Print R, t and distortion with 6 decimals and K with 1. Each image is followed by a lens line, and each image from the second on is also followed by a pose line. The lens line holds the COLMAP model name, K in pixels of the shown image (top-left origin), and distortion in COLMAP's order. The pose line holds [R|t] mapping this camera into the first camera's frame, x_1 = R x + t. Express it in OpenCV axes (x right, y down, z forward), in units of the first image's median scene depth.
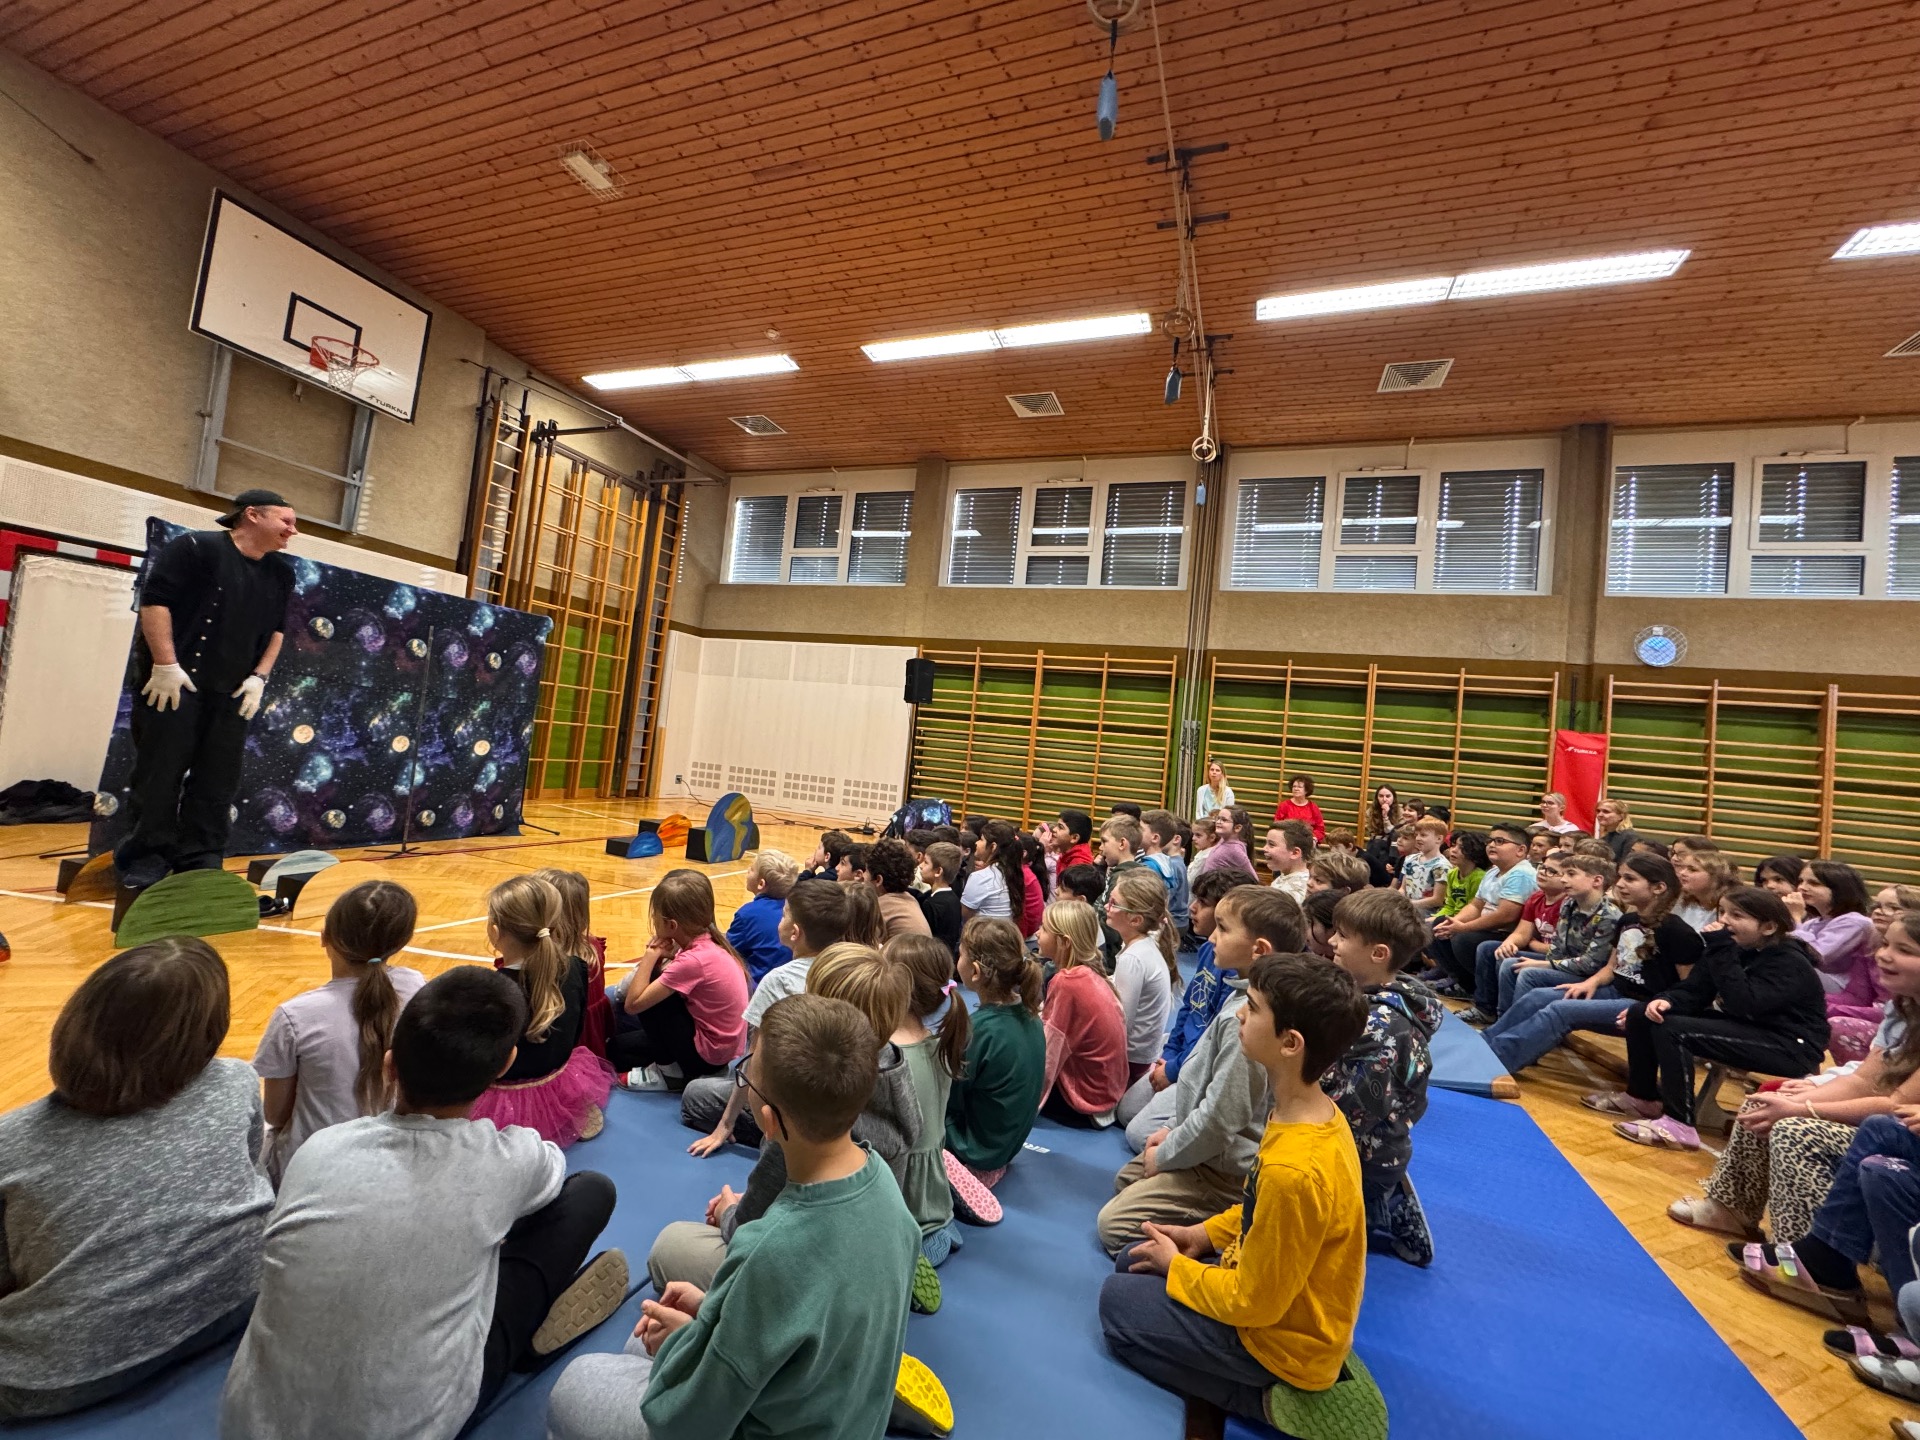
lens RADIAL K [[762.6, 0, 960.0], [0, 762.6, 720.0], [0, 0, 1]] dist [-0.001267, 0.000011]
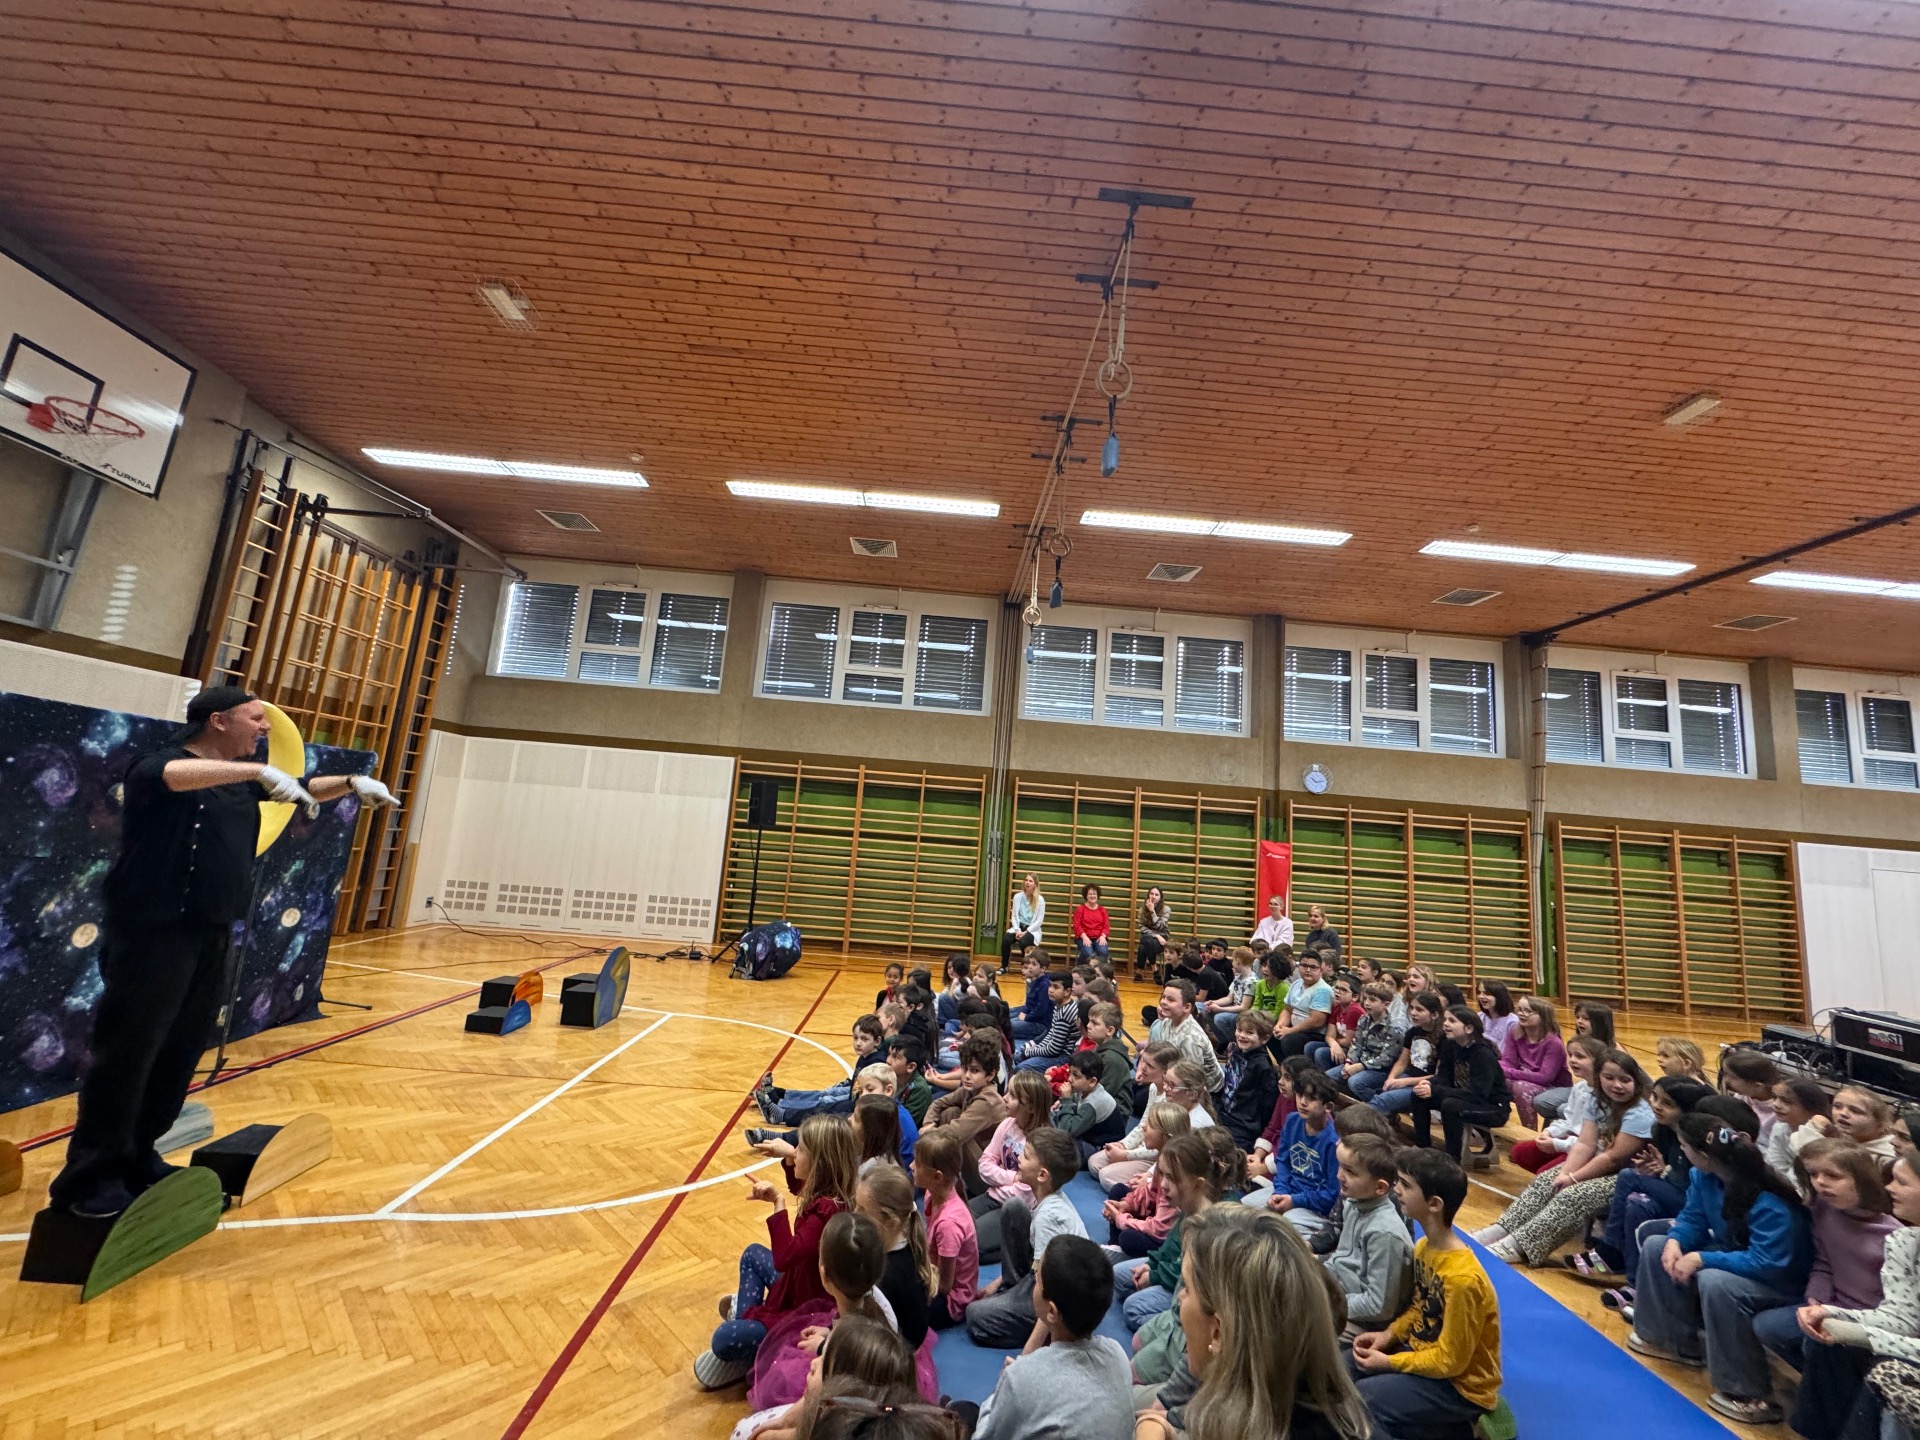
lens RADIAL K [[762.6, 0, 960.0], [0, 762.6, 720.0], [0, 0, 1]] dist [-0.001267, 0.000011]
pose [[0.923561, 0.032979, 0.382030, -0.191824], [-0.004548, 0.997167, -0.075086, -0.081681], [-0.383424, 0.067610, 0.921094, -0.038448]]
